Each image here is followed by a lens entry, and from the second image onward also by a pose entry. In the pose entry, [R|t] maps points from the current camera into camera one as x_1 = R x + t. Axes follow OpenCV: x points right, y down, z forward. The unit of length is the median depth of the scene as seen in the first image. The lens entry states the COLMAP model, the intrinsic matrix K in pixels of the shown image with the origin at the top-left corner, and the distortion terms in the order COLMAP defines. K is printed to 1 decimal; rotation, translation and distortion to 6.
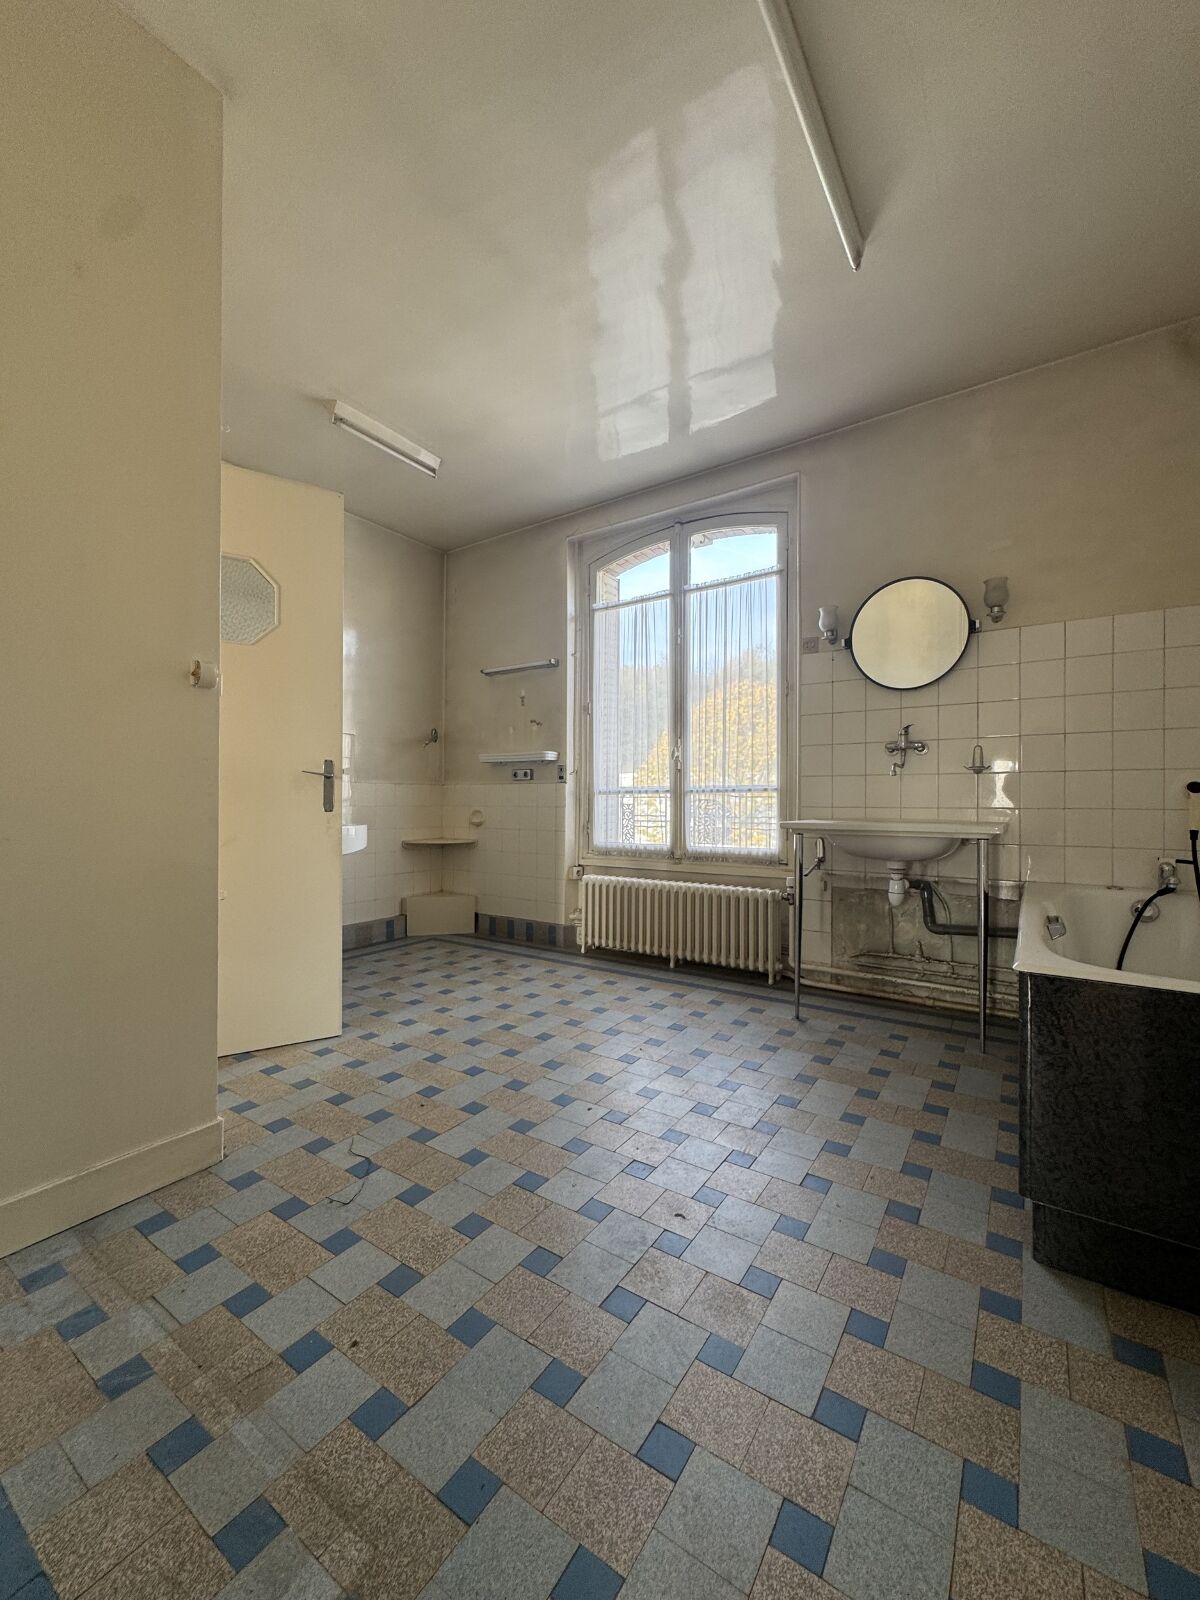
lens RADIAL K [[635.9, 0, 602.6], [0, 635.9, 805.2], [0, 0, 1]] dist [-0.002566, -0.000770]
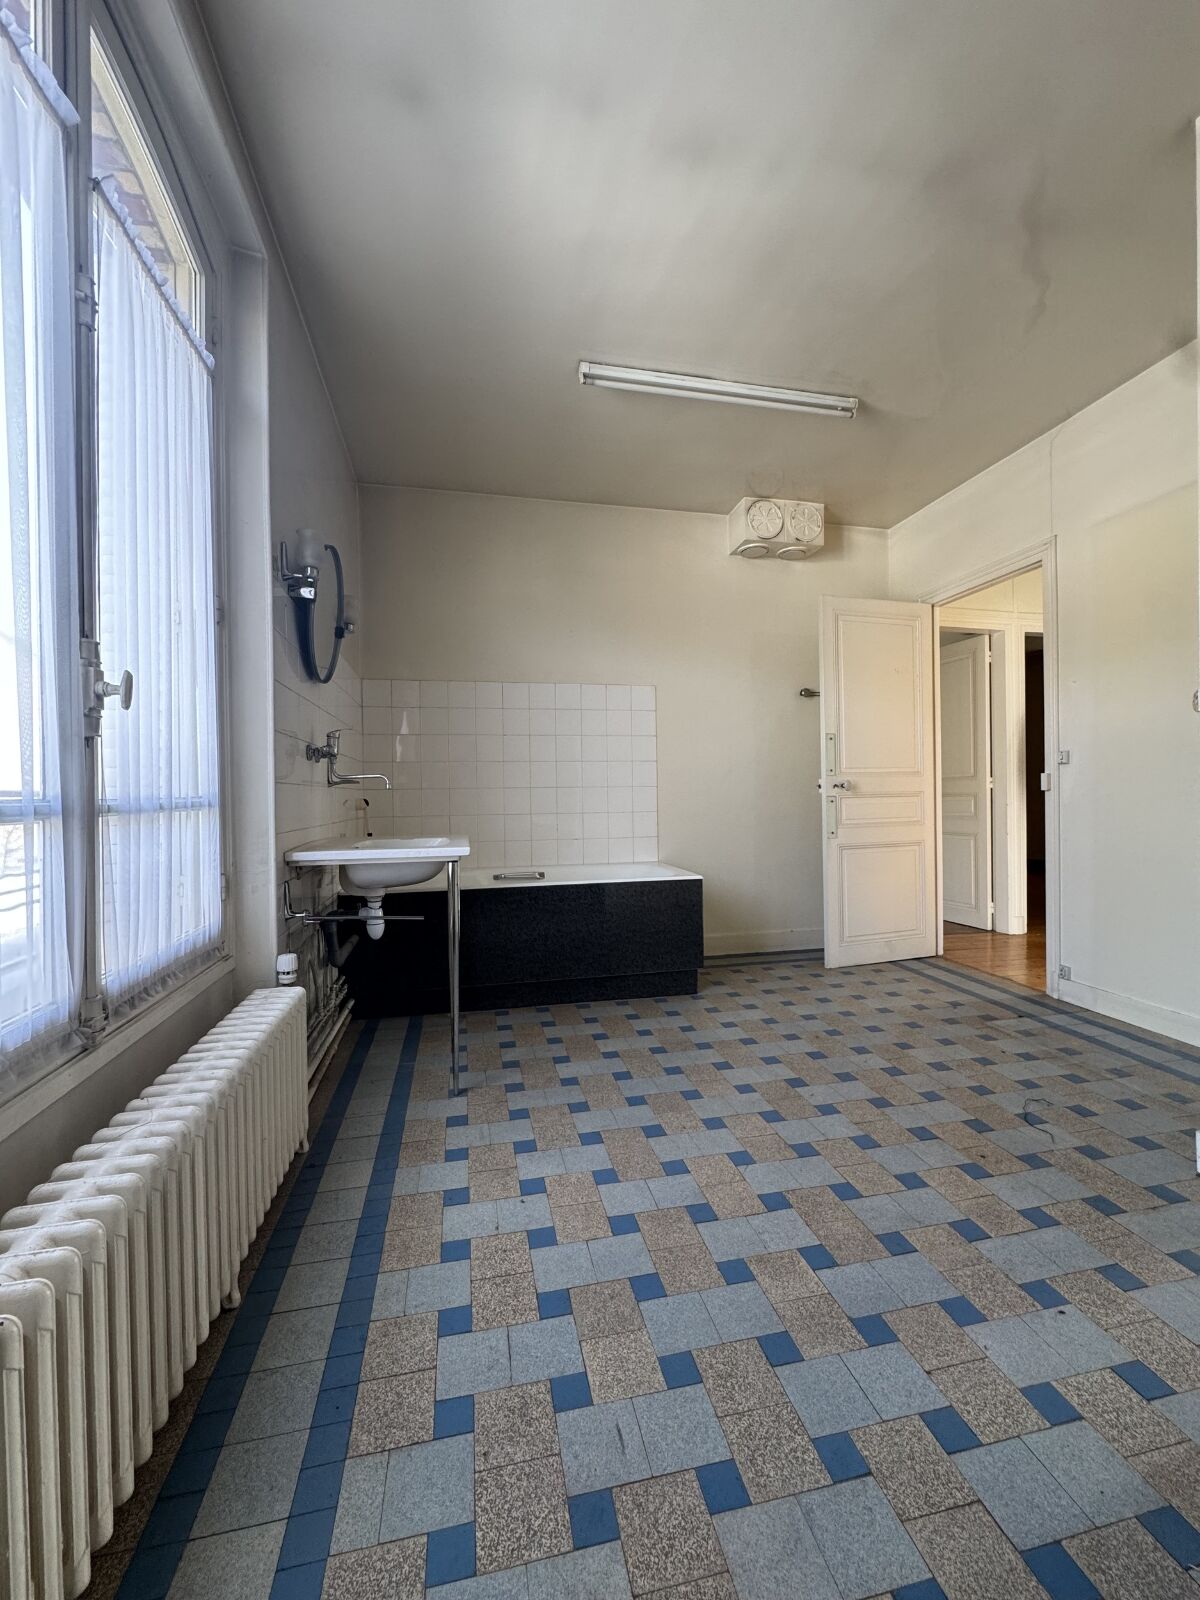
lens RADIAL K [[635.9, 0, 594.9], [0, 635.9, 800.5], [0, 0, 1]] dist [-0.002566, -0.000770]
pose [[-0.715008, 0.000654, 0.699116, -0.423740], [0.012336, 0.999856, 0.011681, -0.044613], [-0.699008, 0.016977, -0.714912, 1.644874]]
